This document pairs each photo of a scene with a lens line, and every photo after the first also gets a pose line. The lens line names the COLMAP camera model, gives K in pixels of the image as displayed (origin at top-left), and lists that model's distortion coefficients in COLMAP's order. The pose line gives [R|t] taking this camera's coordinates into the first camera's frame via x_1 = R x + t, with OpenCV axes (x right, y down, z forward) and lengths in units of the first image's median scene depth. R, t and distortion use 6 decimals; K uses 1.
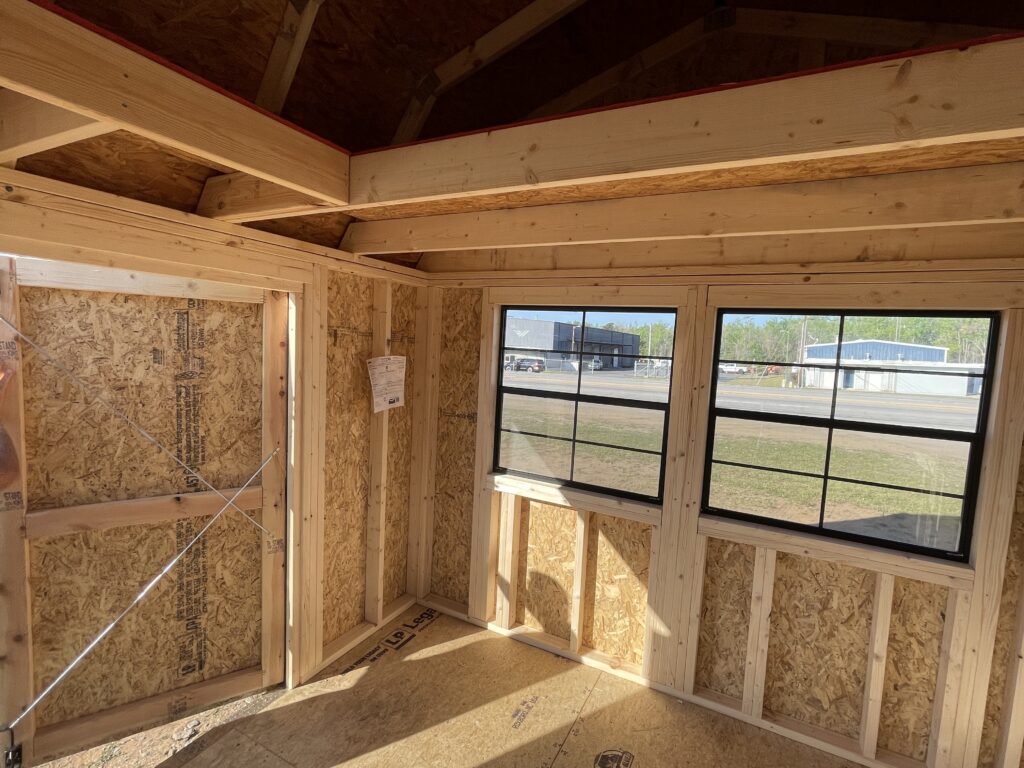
lens RADIAL K [[484.2, 0, 511.2], [0, 484.2, 380.5], [0, 0, 1]] dist [-0.005383, 0.001043]
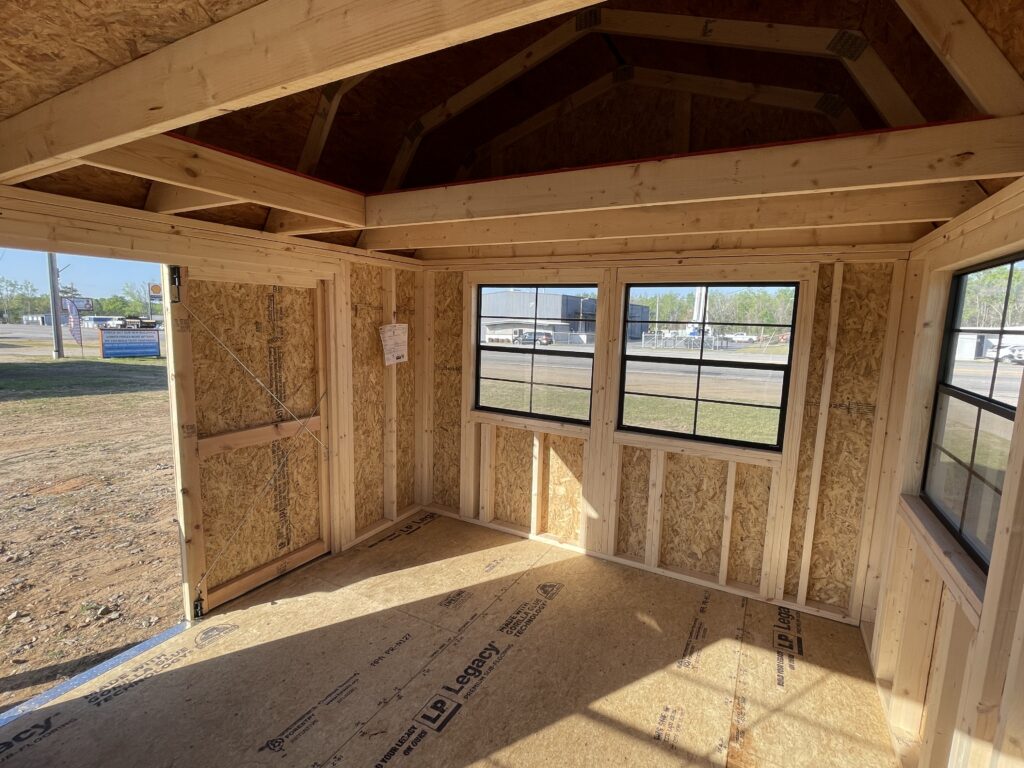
lens RADIAL K [[484.2, 0, 511.2], [0, 484.2, 380.5], [0, 0, 1]] dist [-0.005383, 0.001043]
pose [[0.999552, -0.019601, -0.022617, 0.111435], [0.020772, 0.998393, 0.052731, 0.047321], [0.021547, -0.053177, 0.998353, -0.395799]]
